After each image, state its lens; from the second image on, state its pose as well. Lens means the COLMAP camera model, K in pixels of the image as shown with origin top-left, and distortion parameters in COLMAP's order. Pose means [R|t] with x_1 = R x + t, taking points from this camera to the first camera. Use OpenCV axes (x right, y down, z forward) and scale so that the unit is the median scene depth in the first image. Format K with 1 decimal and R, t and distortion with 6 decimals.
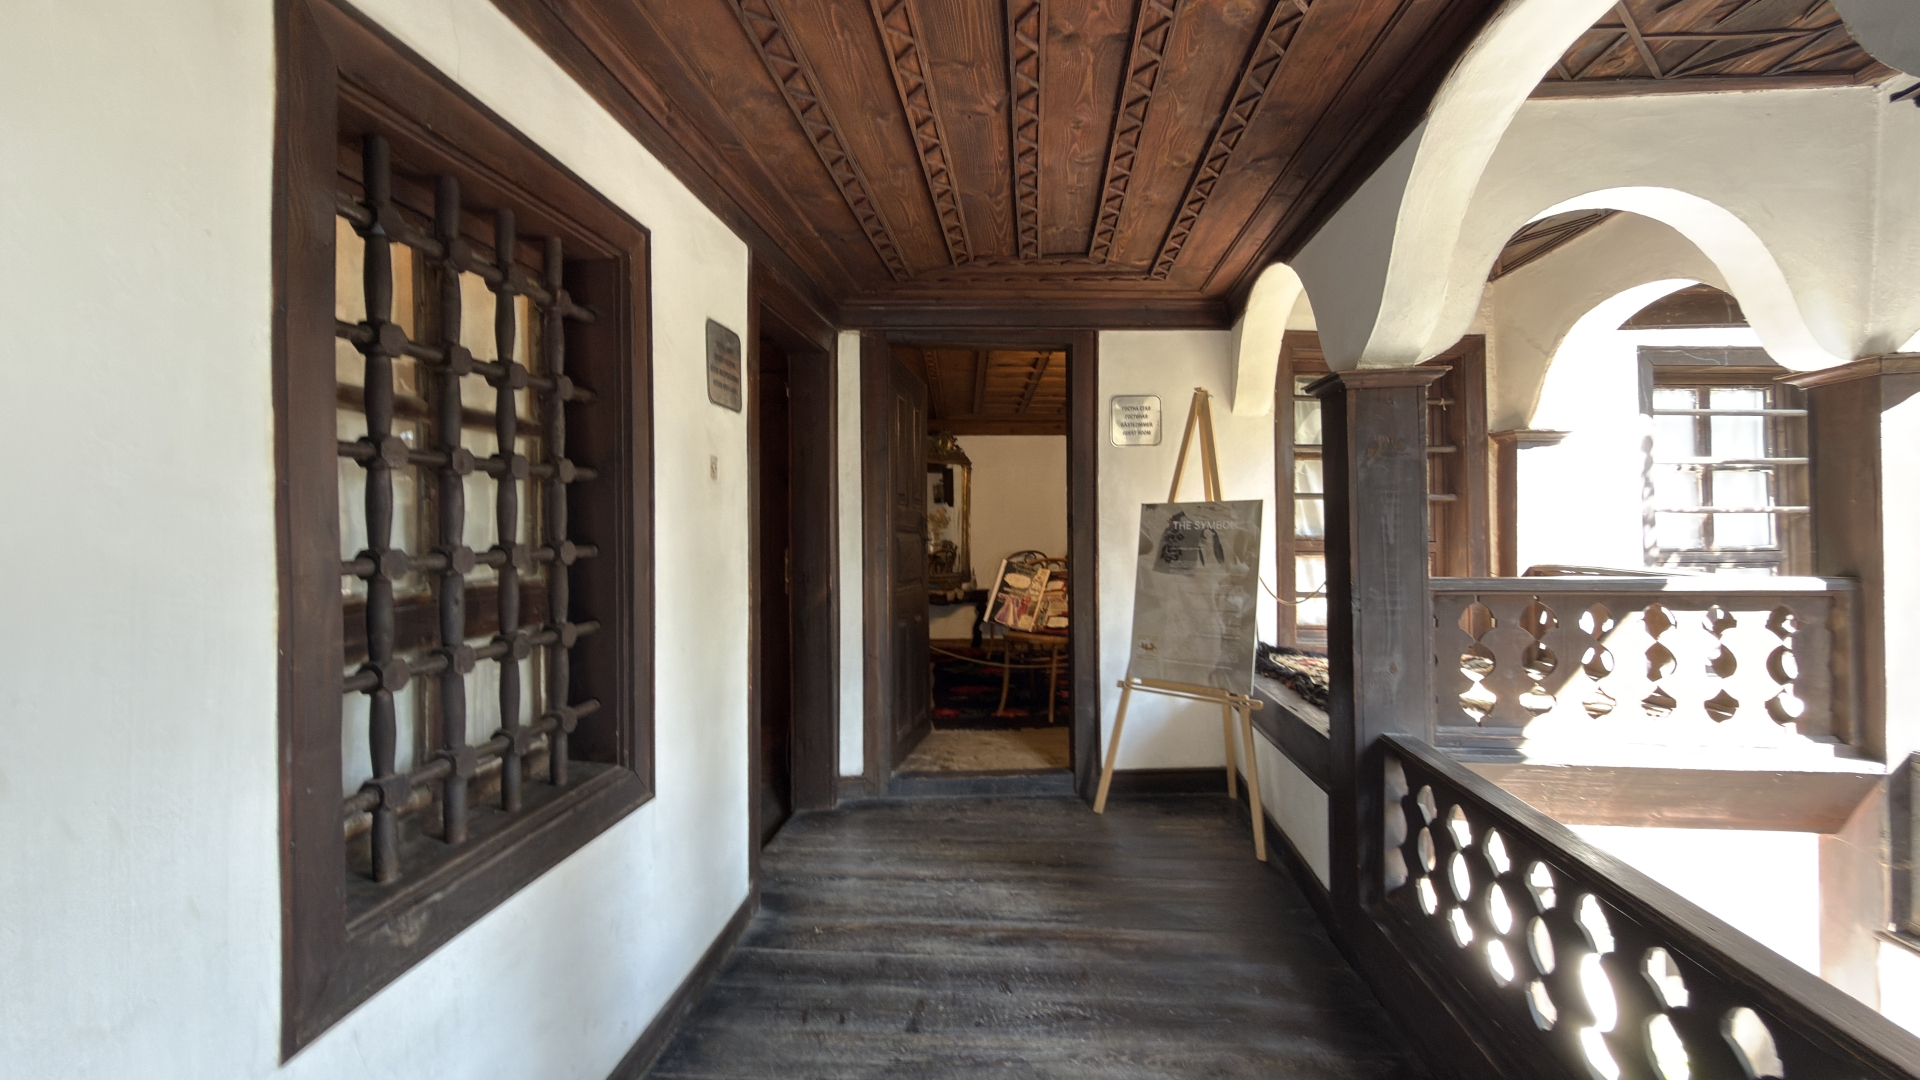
lens RADIAL K [[761.8, 0, 961.7], [0, 761.8, 536.0], [0, 0, 1]] dist [-0.001931, -0.000186]
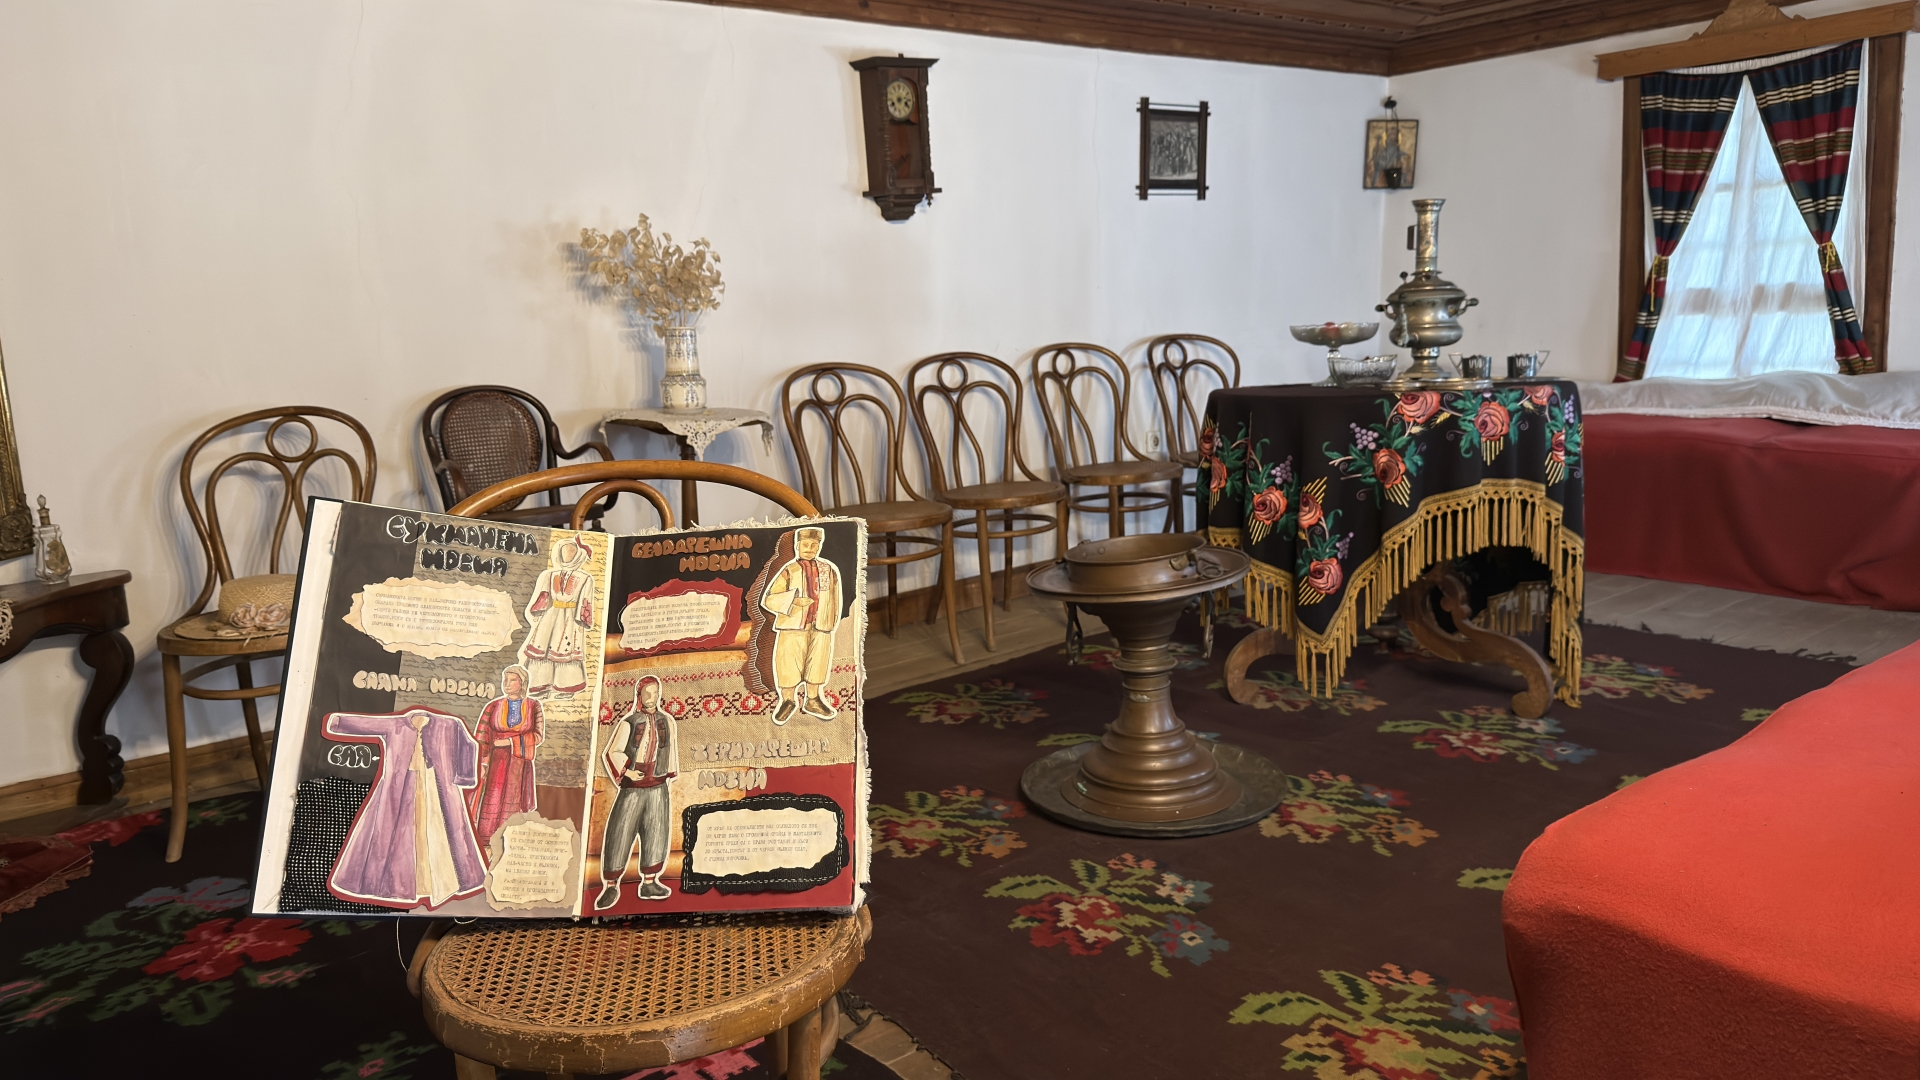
lens RADIAL K [[1329.9, 0, 951.8], [0, 1329.9, 545.8], [0, 0, 1]] dist [0.153101, -0.286348]
pose [[0.802138, -0.138159, 0.580936, -0.009285], [0.047687, 0.984580, 0.168309, -0.002794], [-0.595232, -0.107304, 0.796357, 1.089736]]
